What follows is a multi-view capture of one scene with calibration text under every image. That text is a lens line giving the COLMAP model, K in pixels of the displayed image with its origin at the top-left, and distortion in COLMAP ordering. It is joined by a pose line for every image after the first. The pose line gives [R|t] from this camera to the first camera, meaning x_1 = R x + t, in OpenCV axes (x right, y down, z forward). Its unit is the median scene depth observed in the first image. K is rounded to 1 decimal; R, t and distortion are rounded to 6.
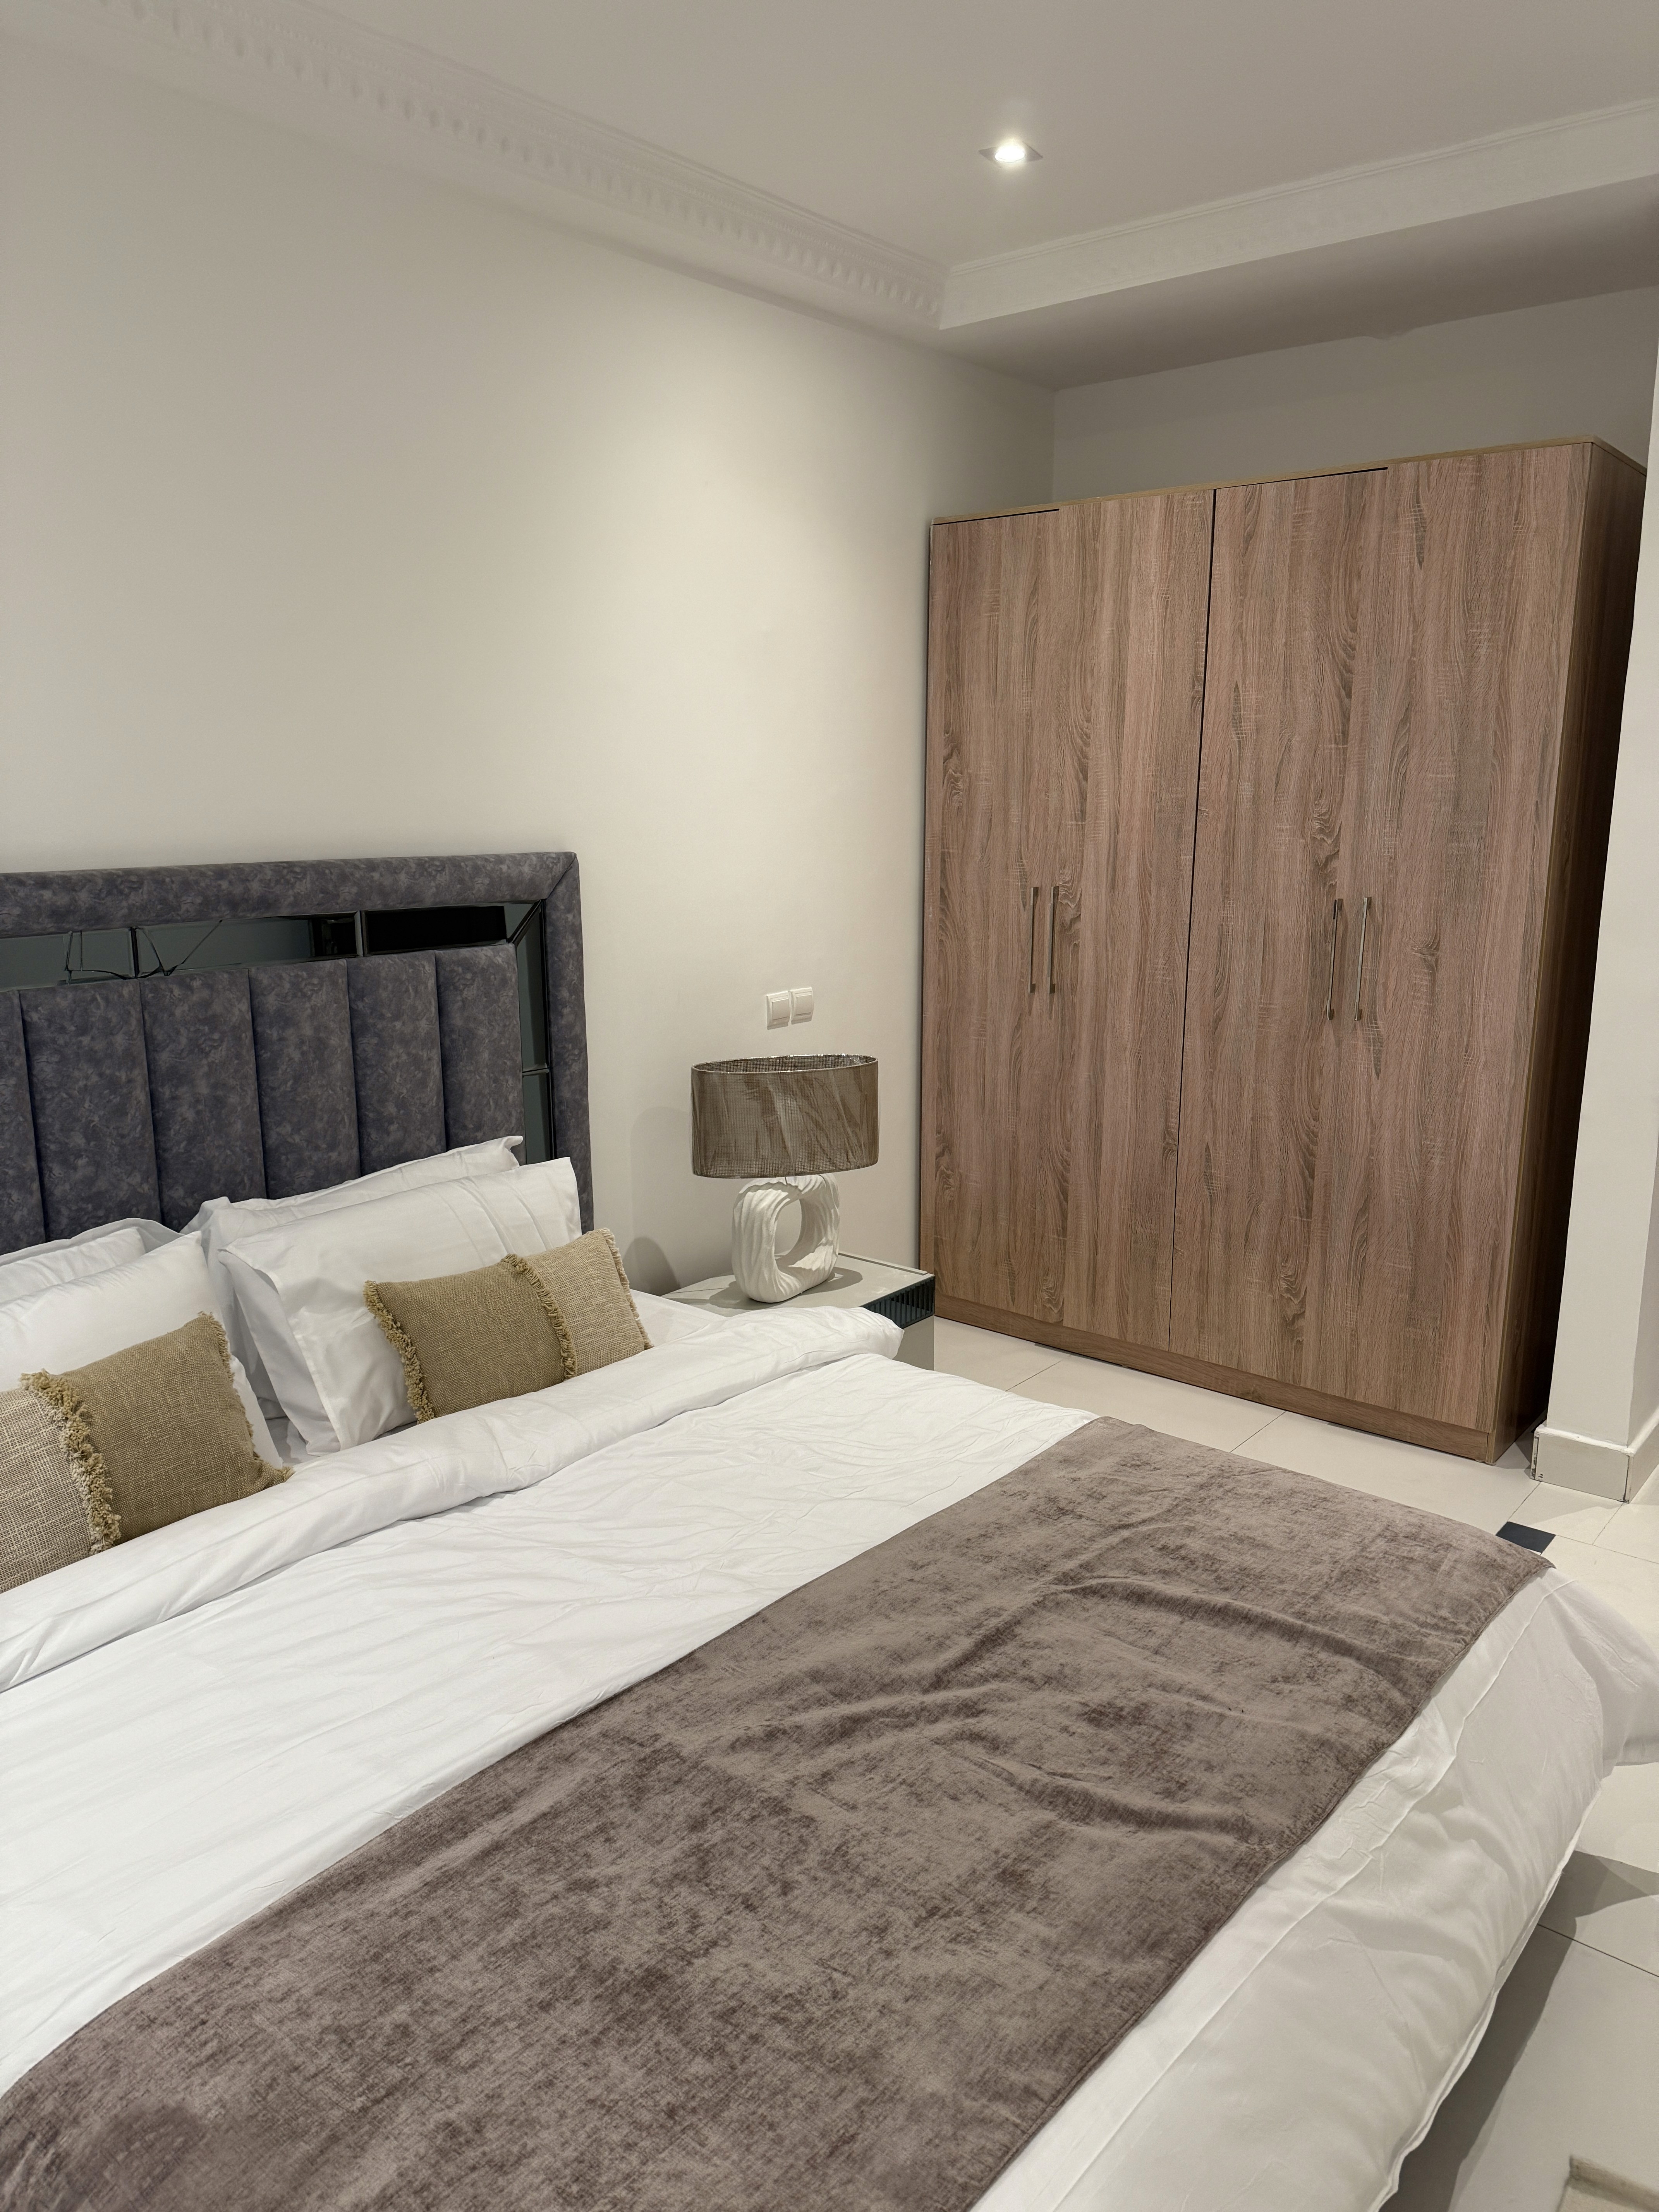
lens RADIAL K [[1553.0, 0, 833.1], [0, 1553.0, 1103.4], [0, 0, 1]] dist [0.045466, -0.006464]
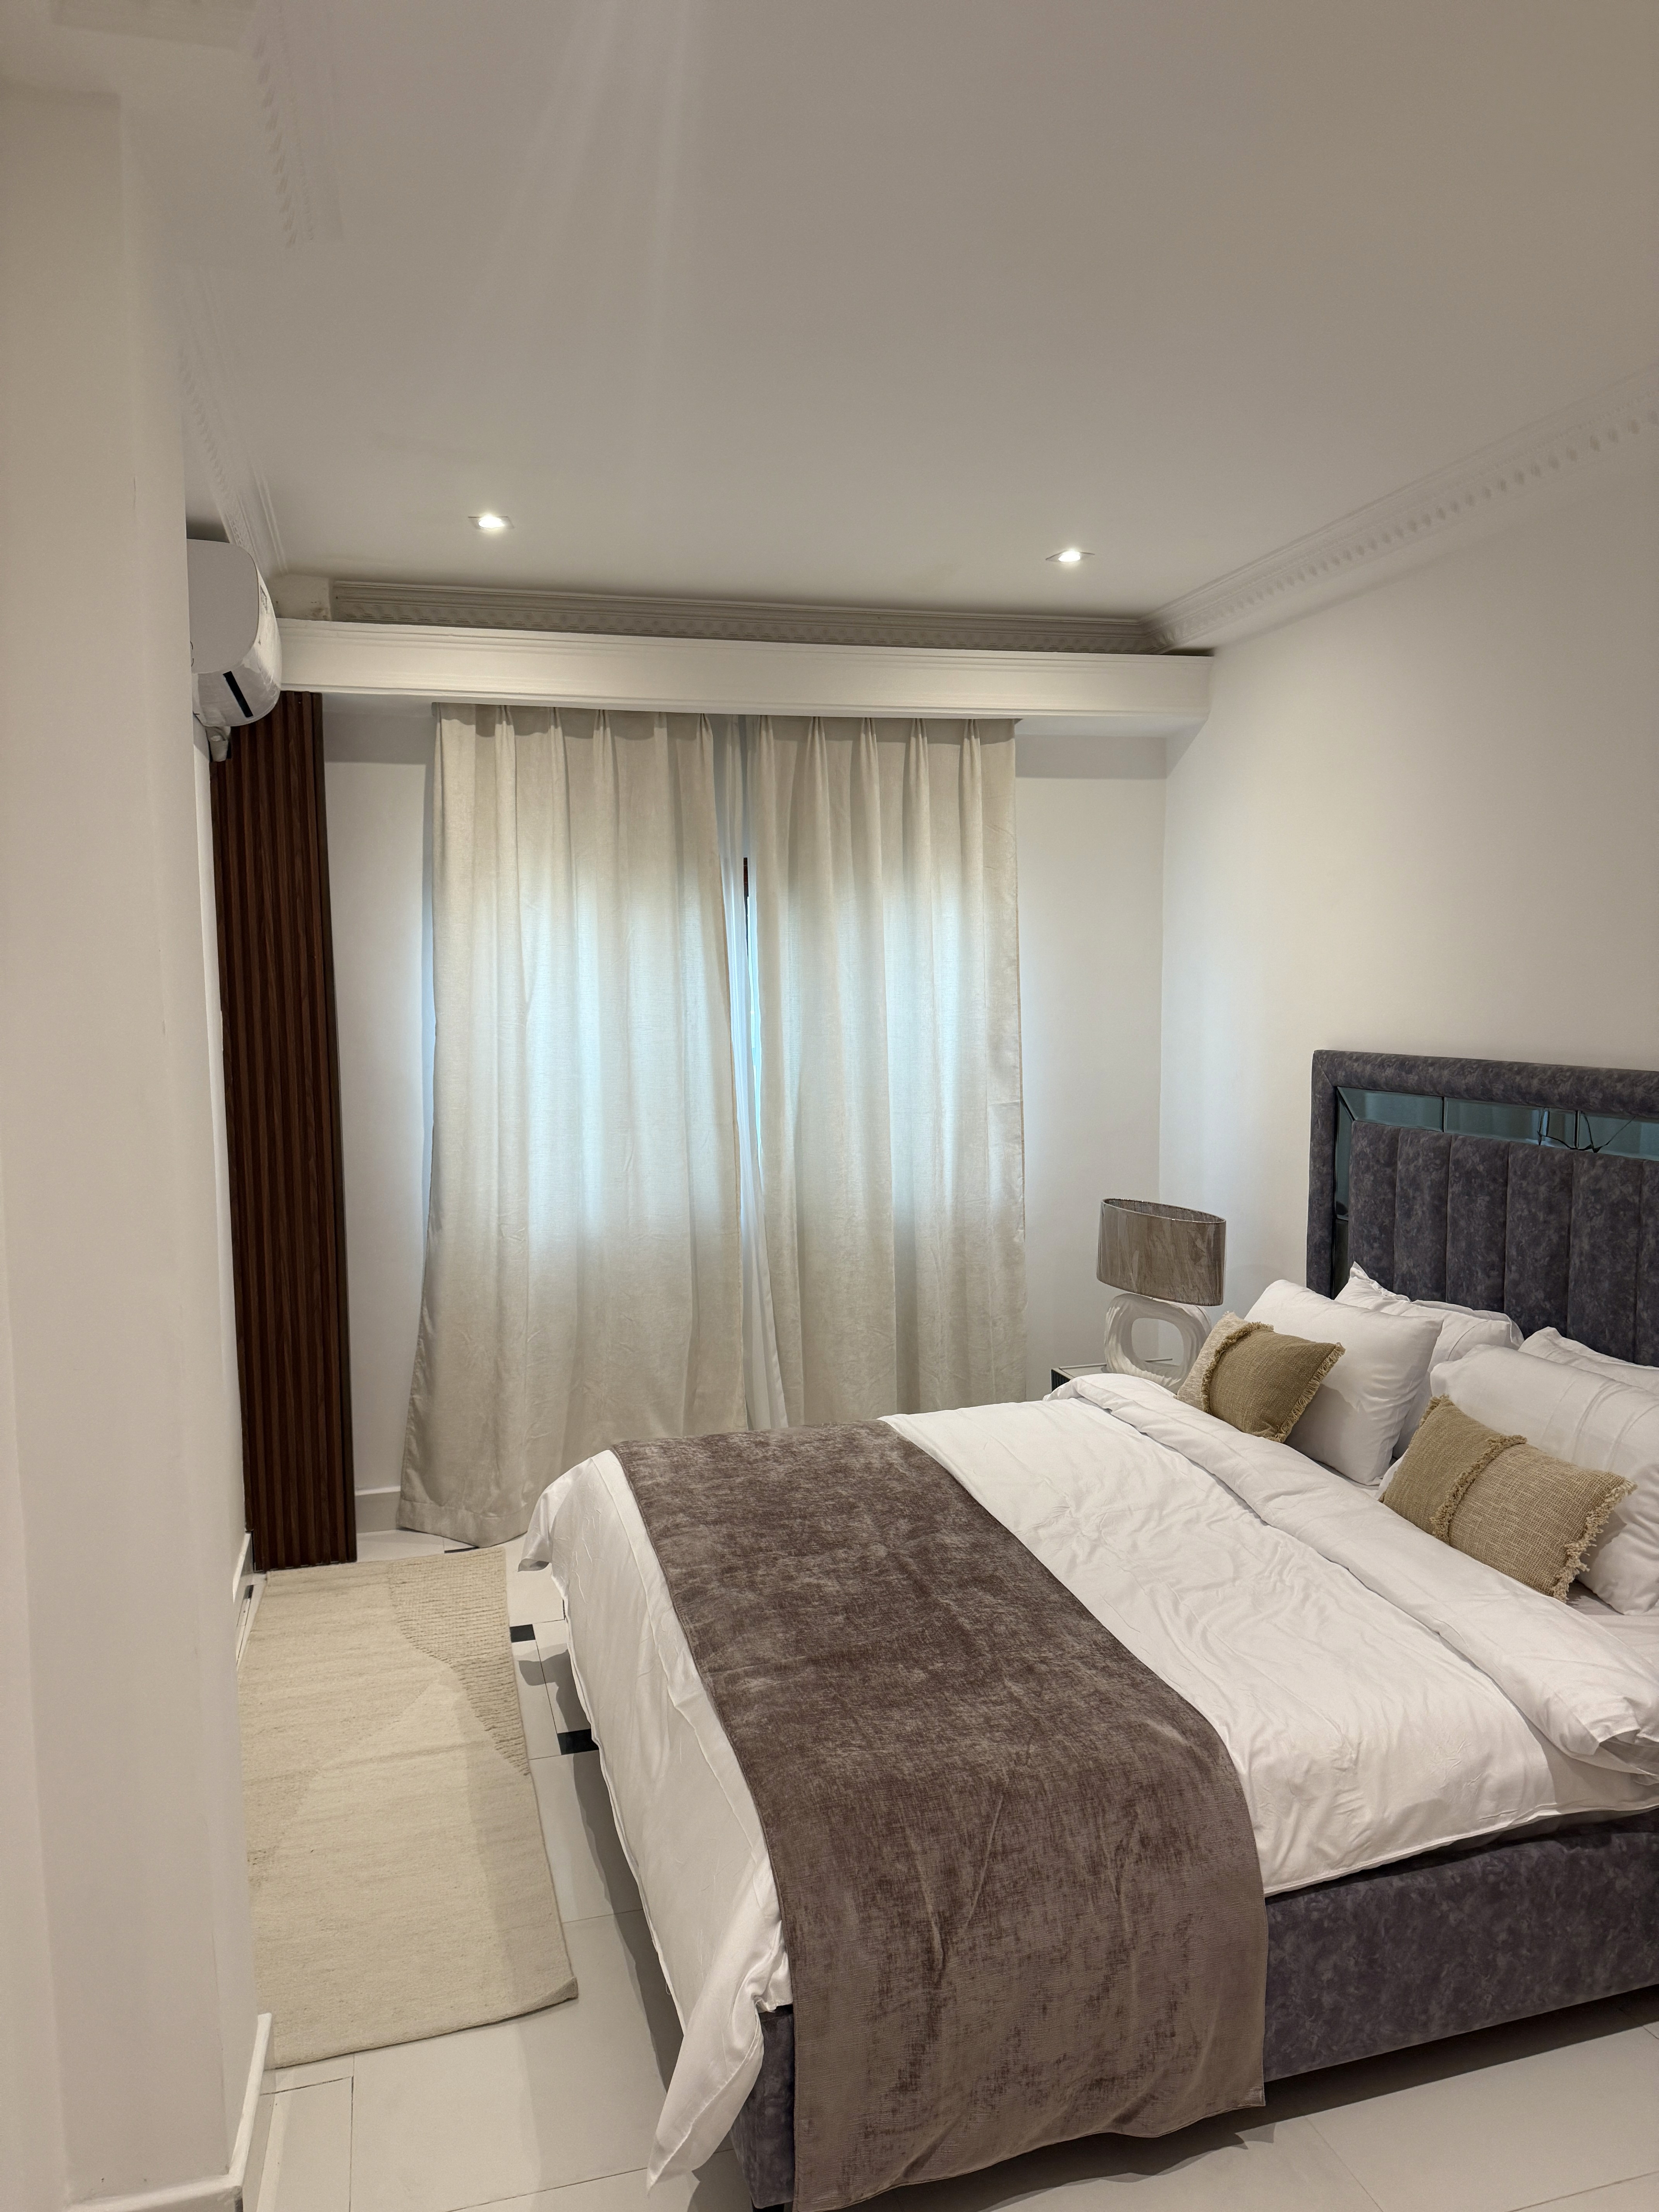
lens RADIAL K [[1553.0, 0, 840.1], [0, 1553.0, 1097.6], [0, 0, 1]] dist [0.045466, -0.006464]
pose [[-0.551556, 0.069947, -0.831200, 0.984021], [-0.164551, 0.967772, 0.190631, -0.272509], [0.817746, 0.241918, -0.522270, 1.185686]]
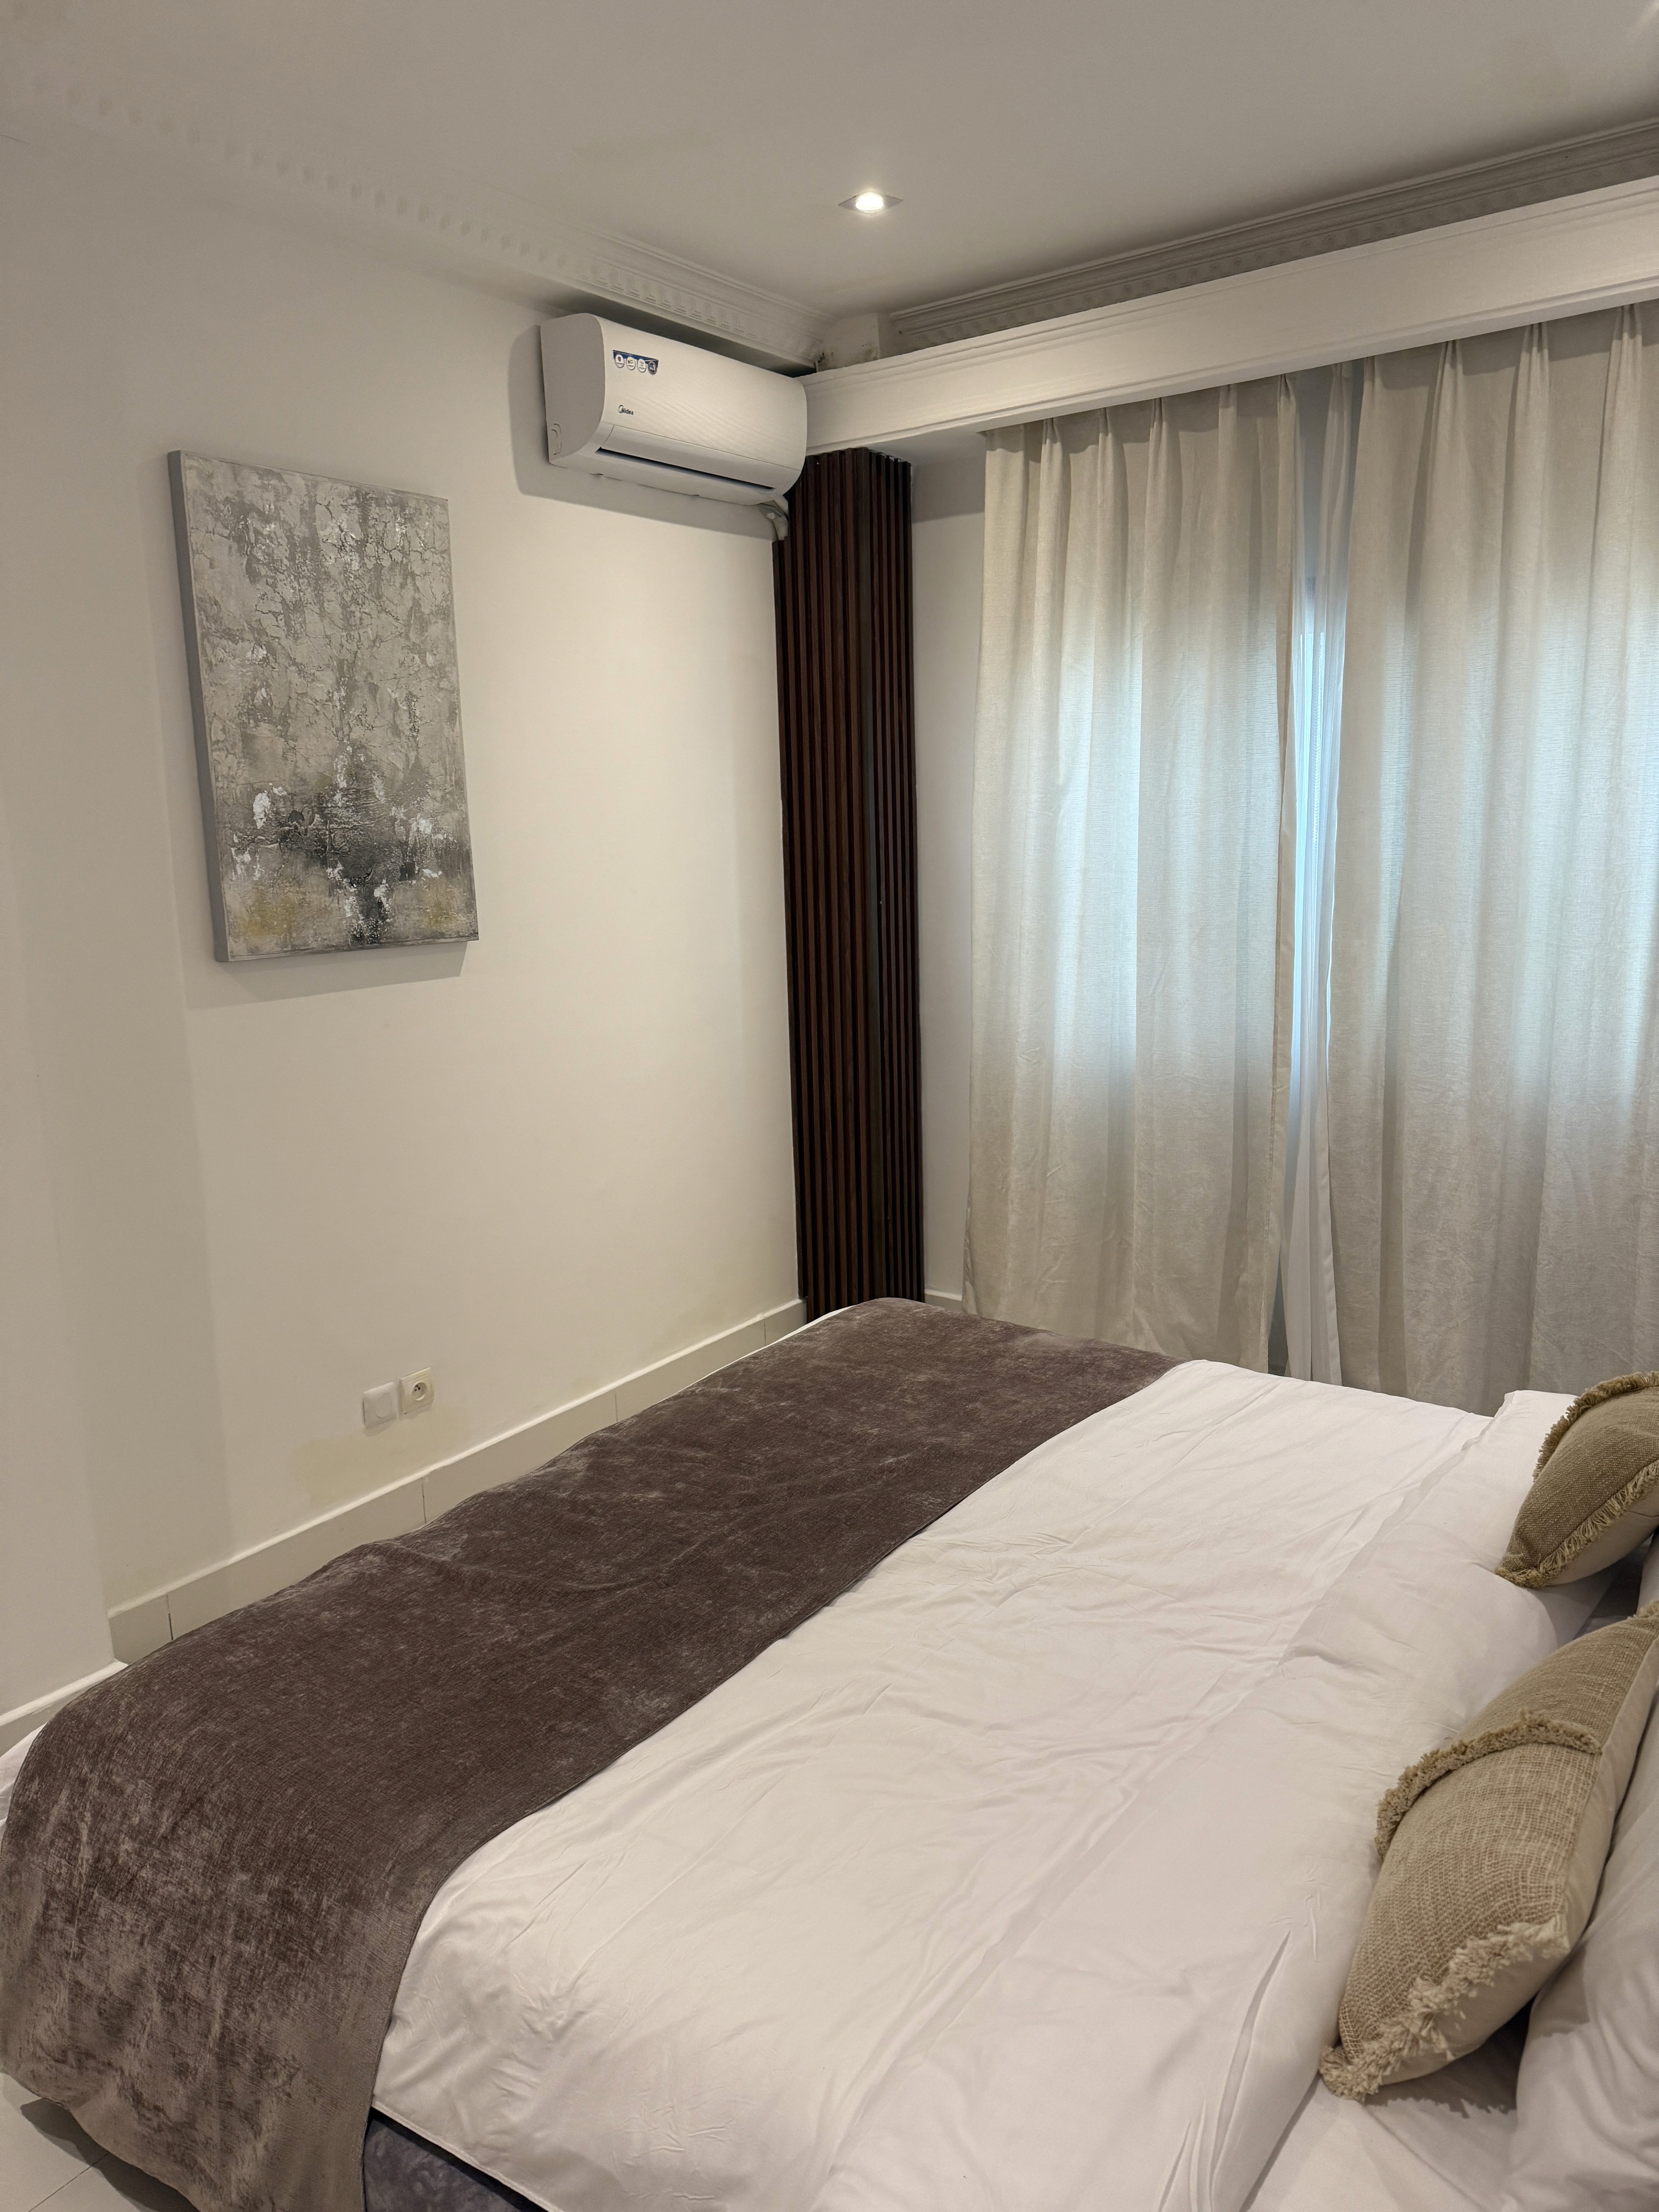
lens RADIAL K [[1553.0, 0, 837.5], [0, 1553.0, 1113.3], [0, 0, 1]] dist [0.045466, -0.006464]
pose [[-0.997086, 0.039390, -0.065333, 0.058778], [0.009786, 0.915358, 0.402522, -0.299388], [0.075658, 0.400710, -0.913076, 1.425091]]
